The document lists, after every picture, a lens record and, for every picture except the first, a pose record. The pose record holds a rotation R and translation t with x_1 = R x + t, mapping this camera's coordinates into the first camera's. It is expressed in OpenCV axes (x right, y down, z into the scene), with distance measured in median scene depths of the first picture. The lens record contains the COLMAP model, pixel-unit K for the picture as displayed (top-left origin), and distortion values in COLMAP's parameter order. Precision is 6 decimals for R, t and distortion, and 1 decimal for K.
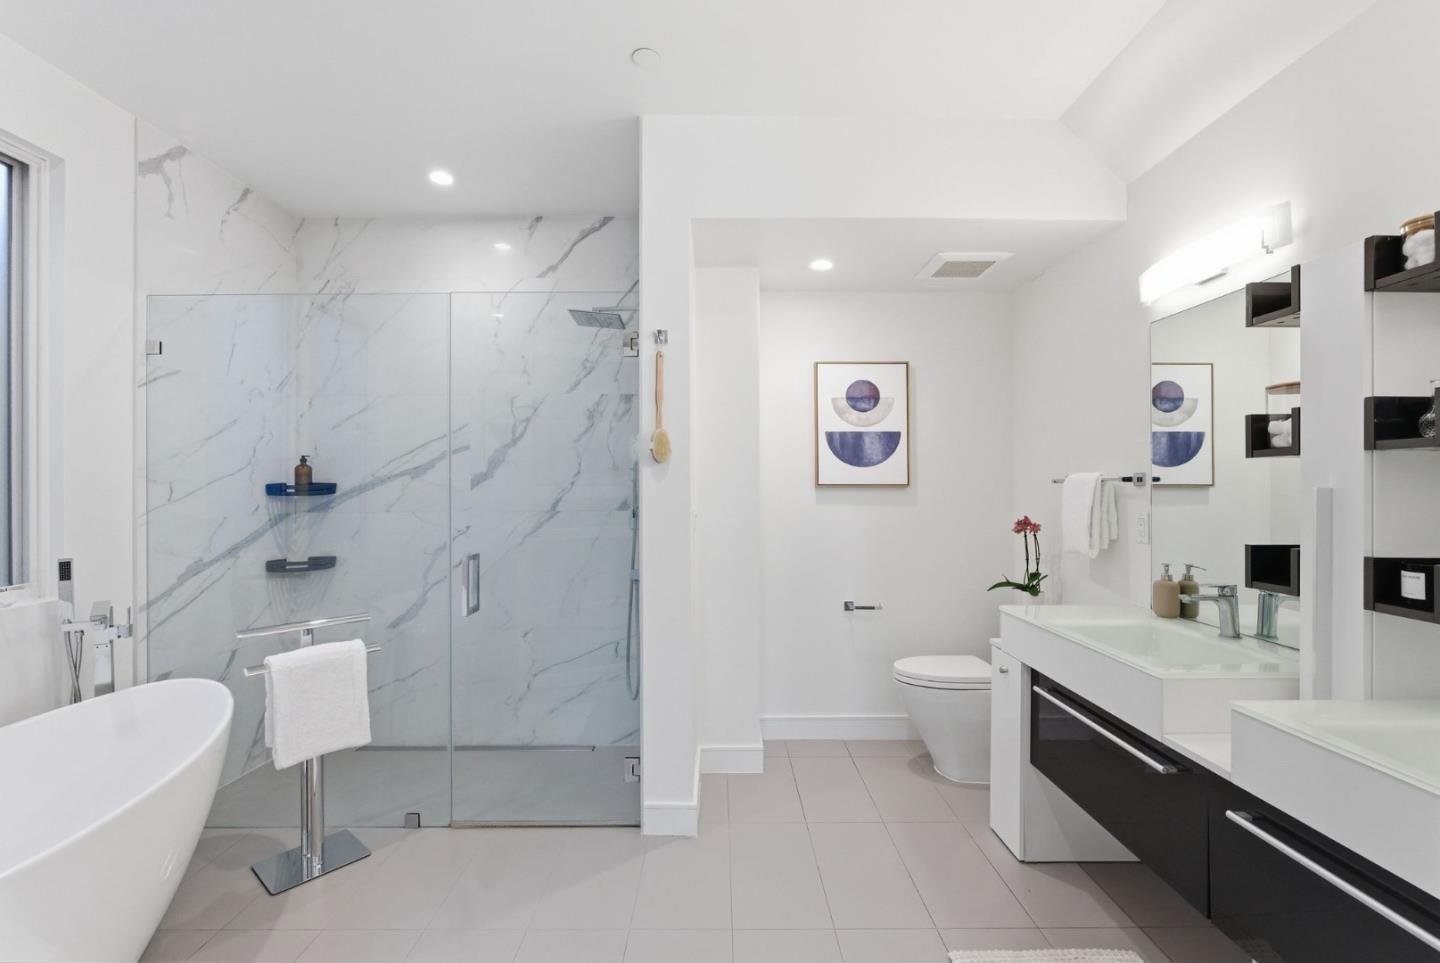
lens RADIAL K [[639.4, 0, 715.5], [0, 639.4, 485.6], [0, 0, 1]] dist [0.000090, -0.000239]
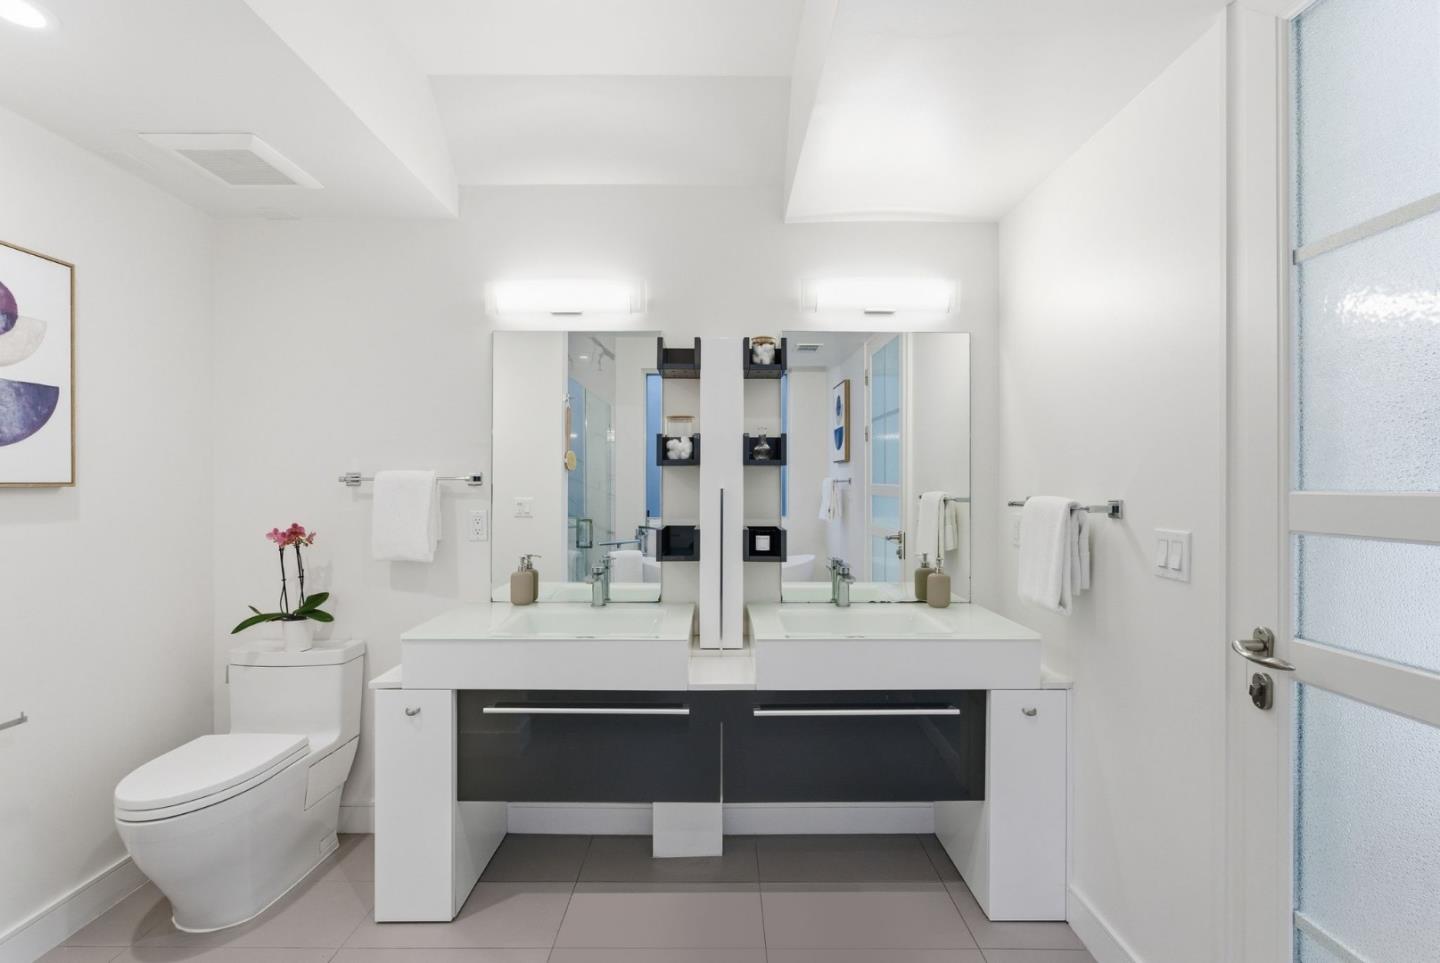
lens RADIAL K [[639.4, 0, 717.2], [0, 639.4, 485.2], [0, 0, 1]] dist [0.000090, -0.000239]
pose [[0.005122, -0.000583, 0.999987, -0.368837], [-0.002306, 0.999997, 0.000595, -0.002028], [-0.999984, -0.002309, 0.005121, 0.614747]]
